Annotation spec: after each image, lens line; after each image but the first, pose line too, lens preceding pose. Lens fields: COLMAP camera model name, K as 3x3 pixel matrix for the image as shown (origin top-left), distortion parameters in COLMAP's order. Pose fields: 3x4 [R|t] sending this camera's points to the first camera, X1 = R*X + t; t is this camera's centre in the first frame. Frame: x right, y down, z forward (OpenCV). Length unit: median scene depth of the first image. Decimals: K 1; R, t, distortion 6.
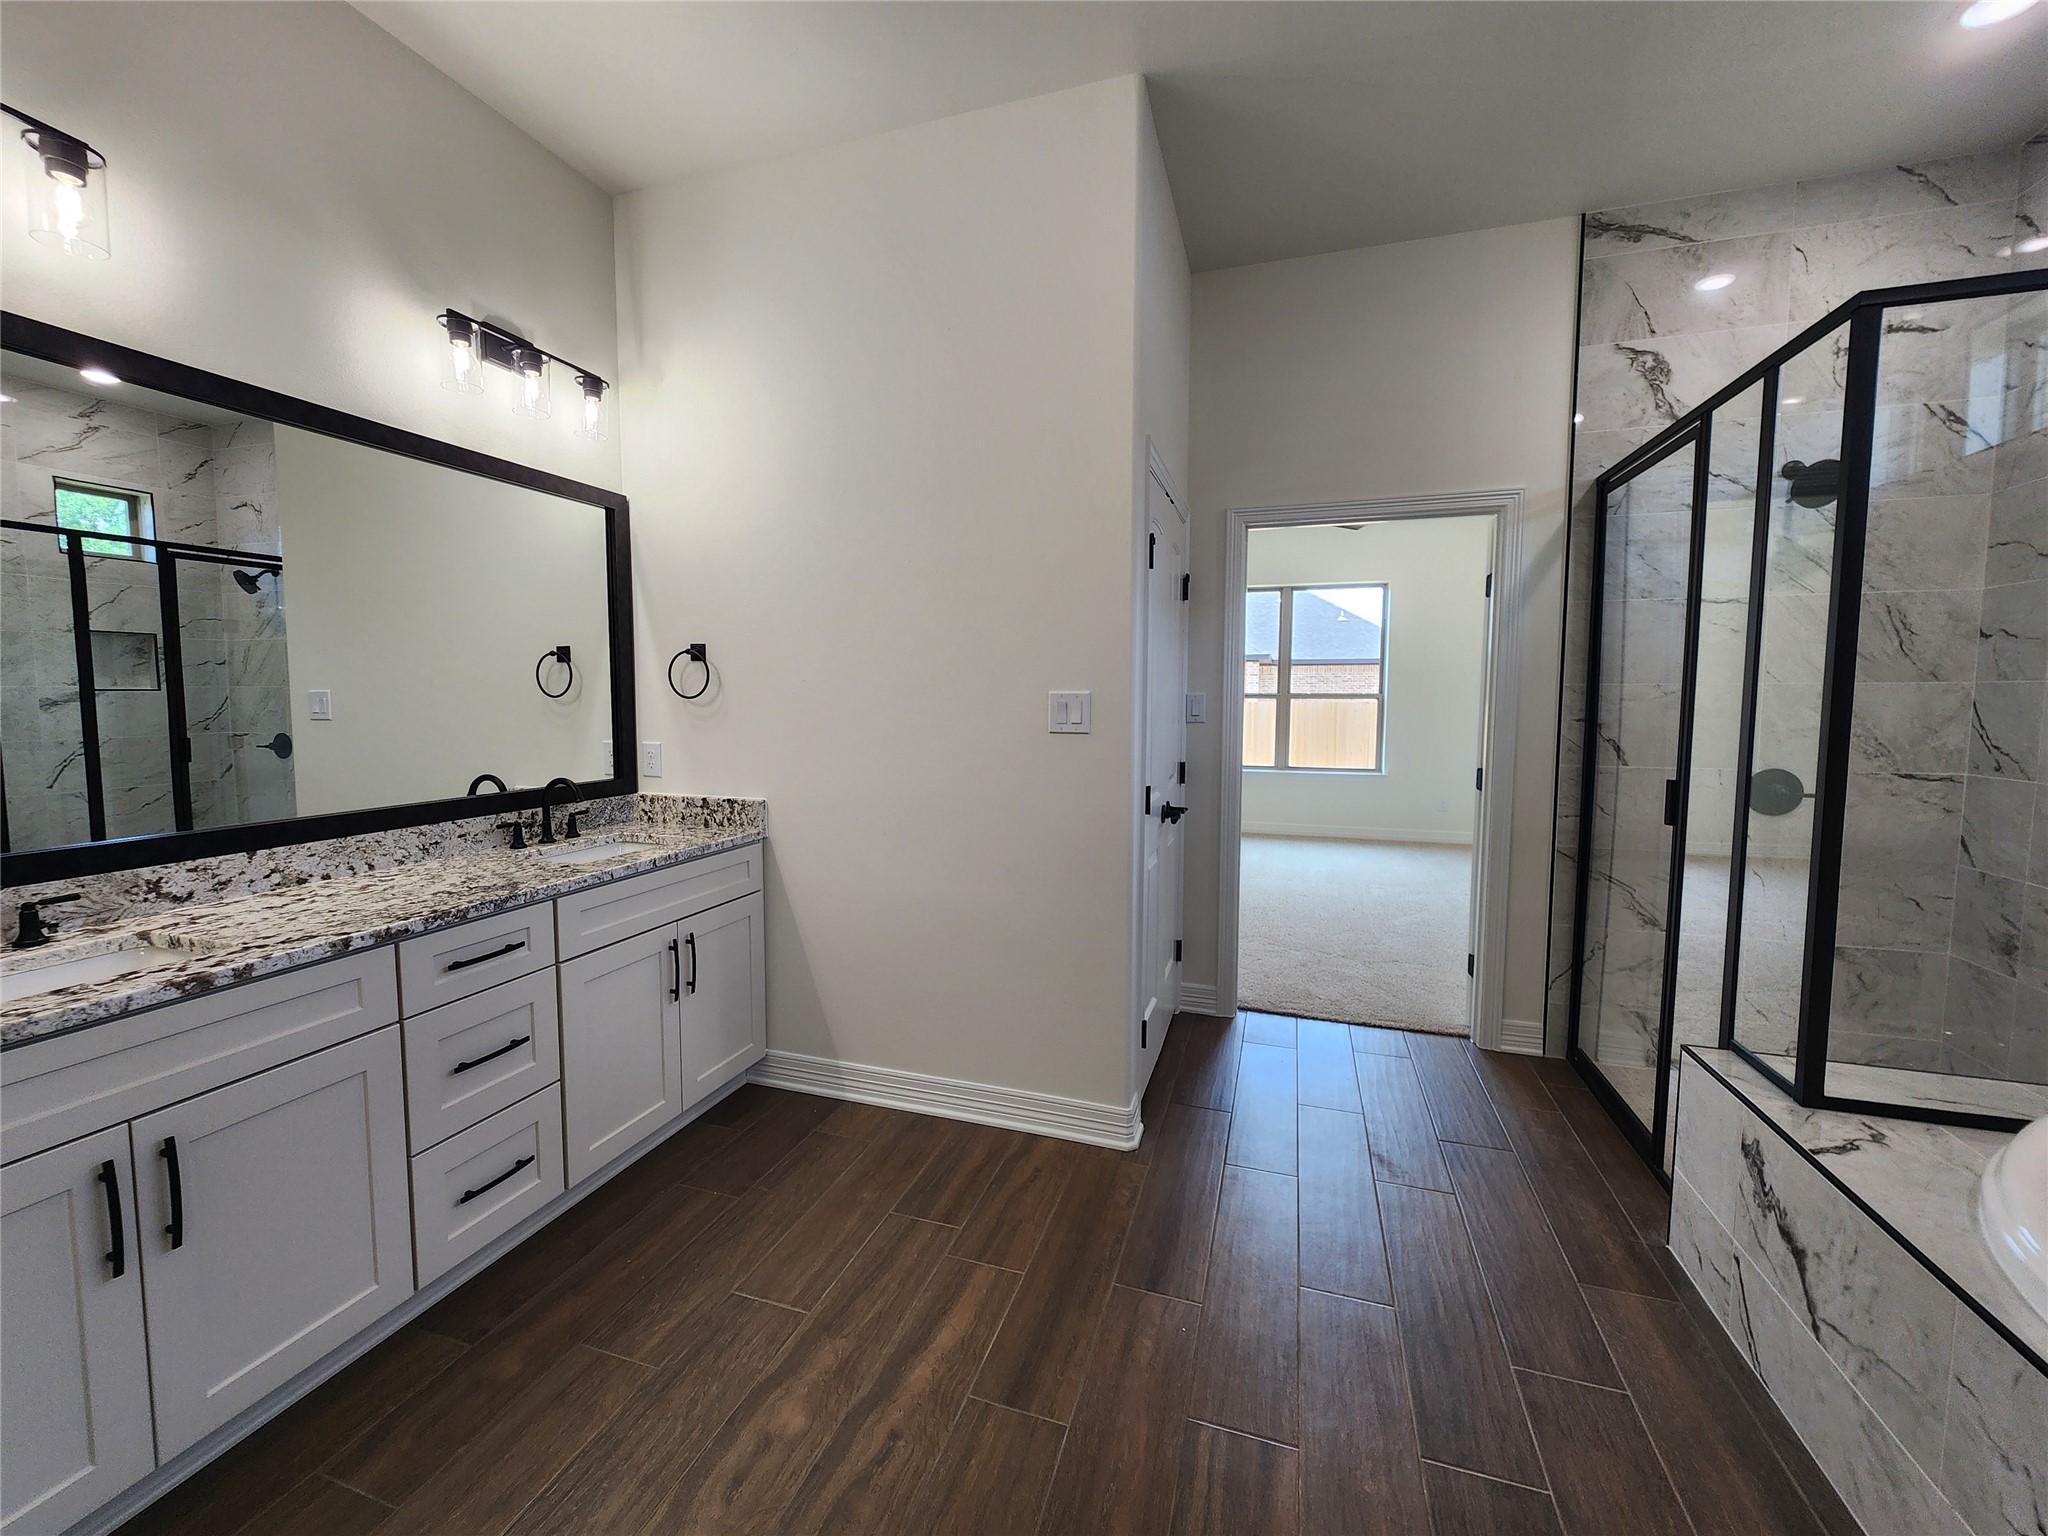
lens RADIAL K [[825.0, 0, 1019.0], [0, 825.0, 744.3], [0, 0, 1]] dist [0.002962, 0.000688]
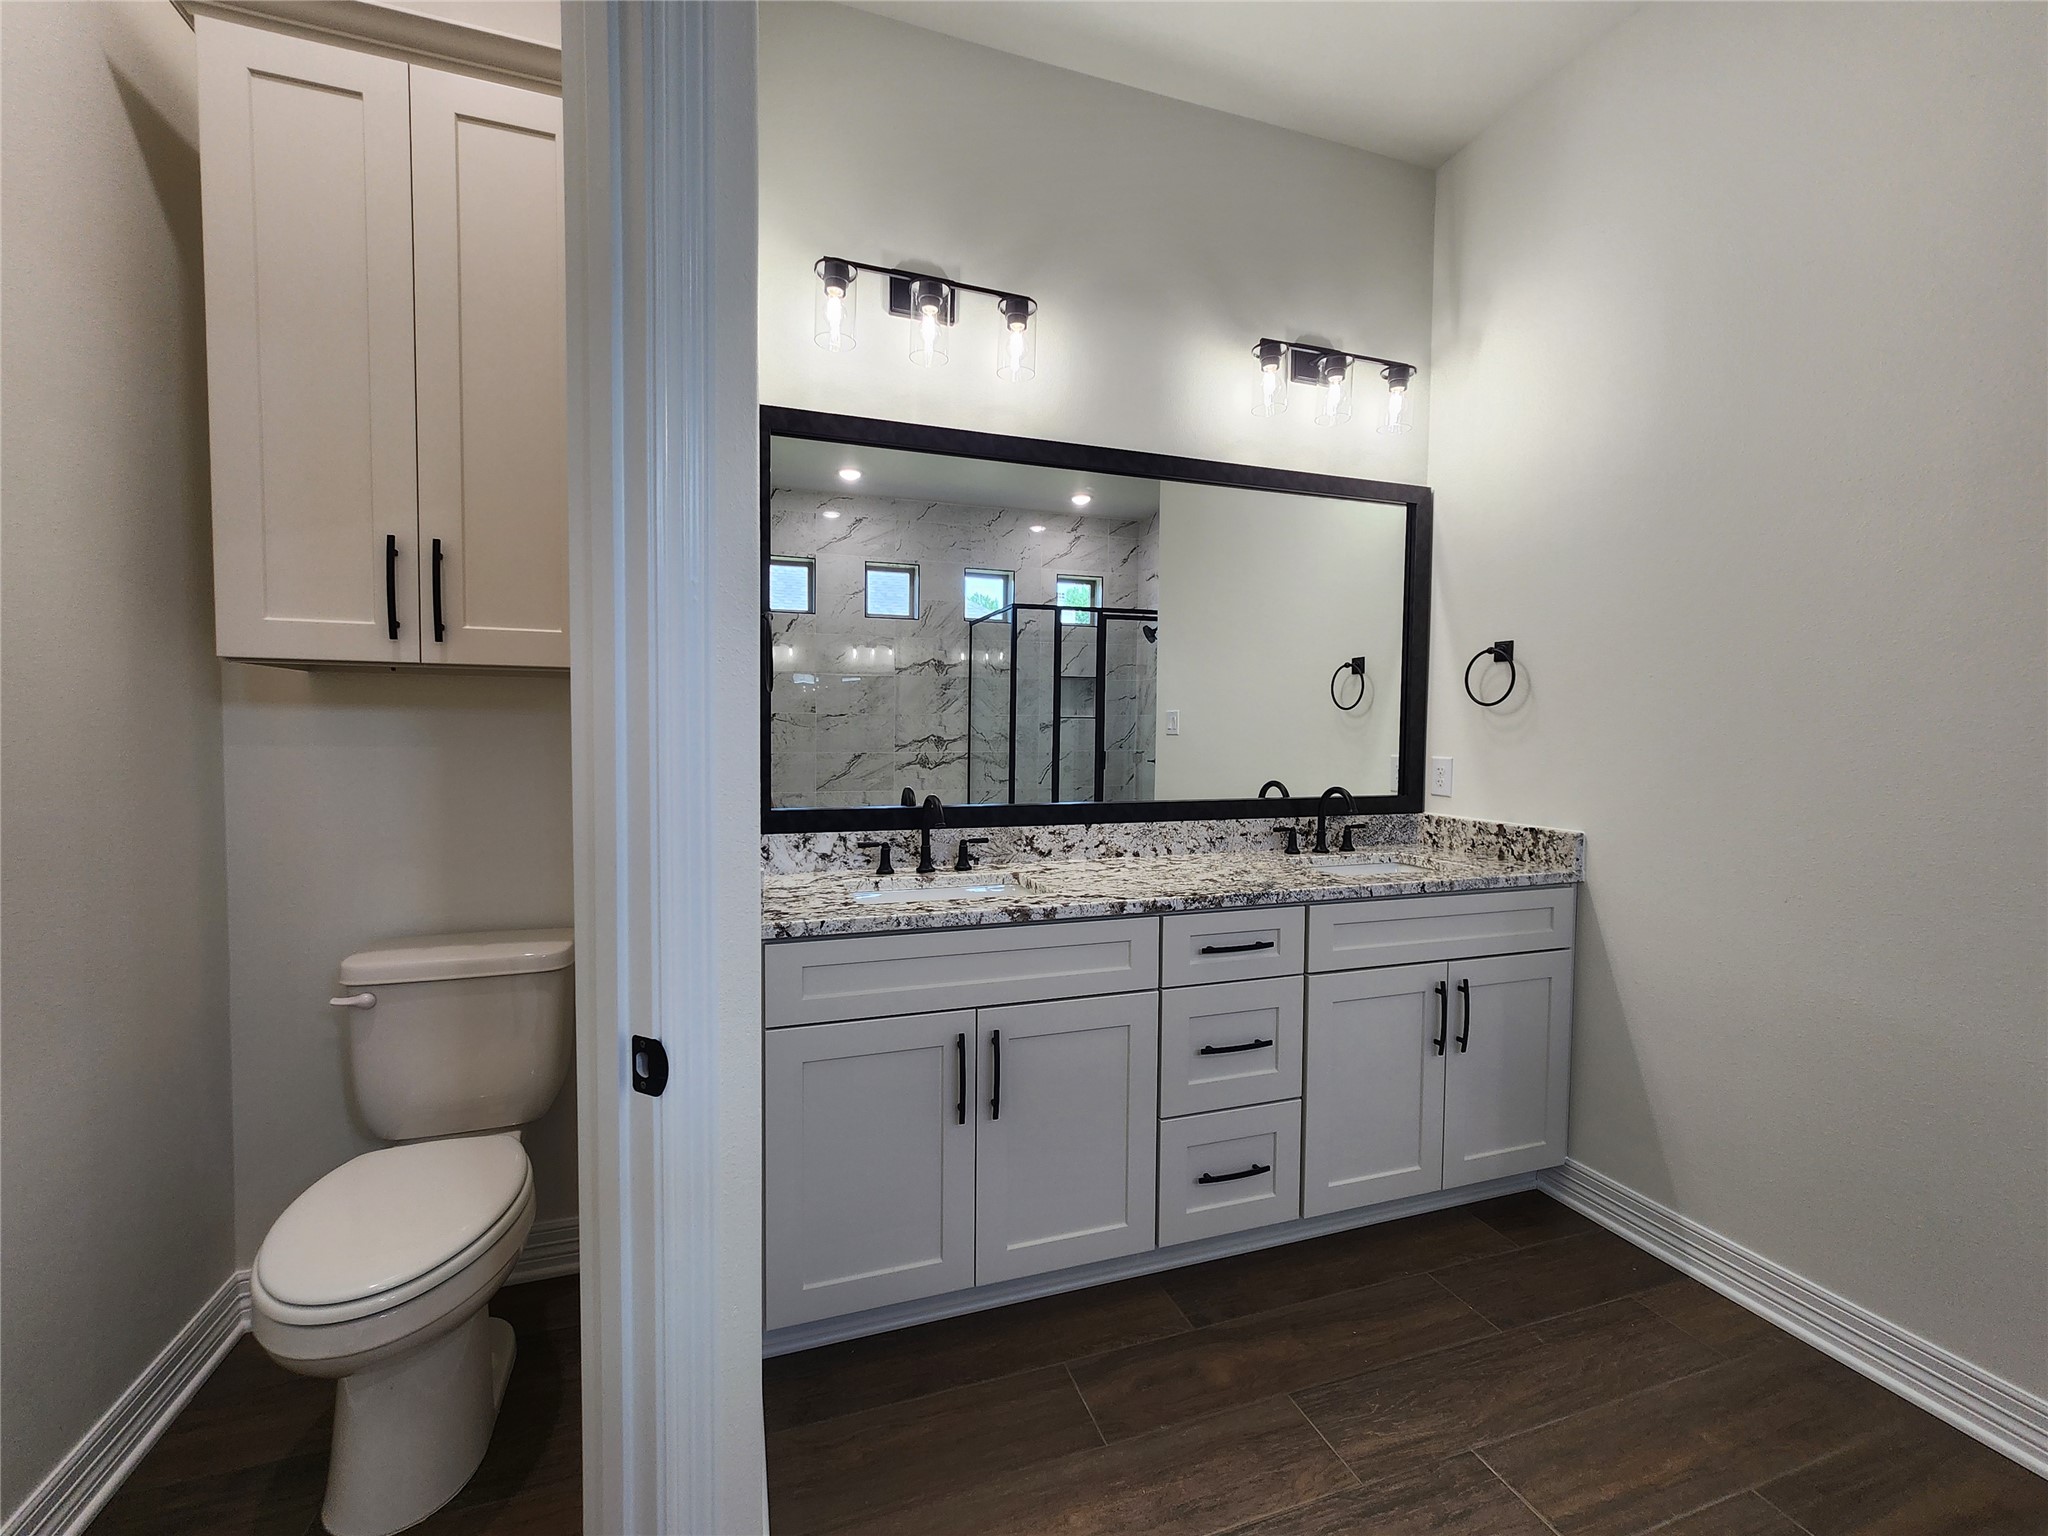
lens RADIAL K [[841.7, 0, 1024.0], [0, 841.7, 768.0], [0, 0, 1]] dist [0.003537, -0.000359]
pose [[0.600807, 0.031099, -0.798789, 0.007436], [-0.048744, 0.998809, 0.002223, 0.036918], [0.797907, 0.037600, 0.601607, 0.130401]]
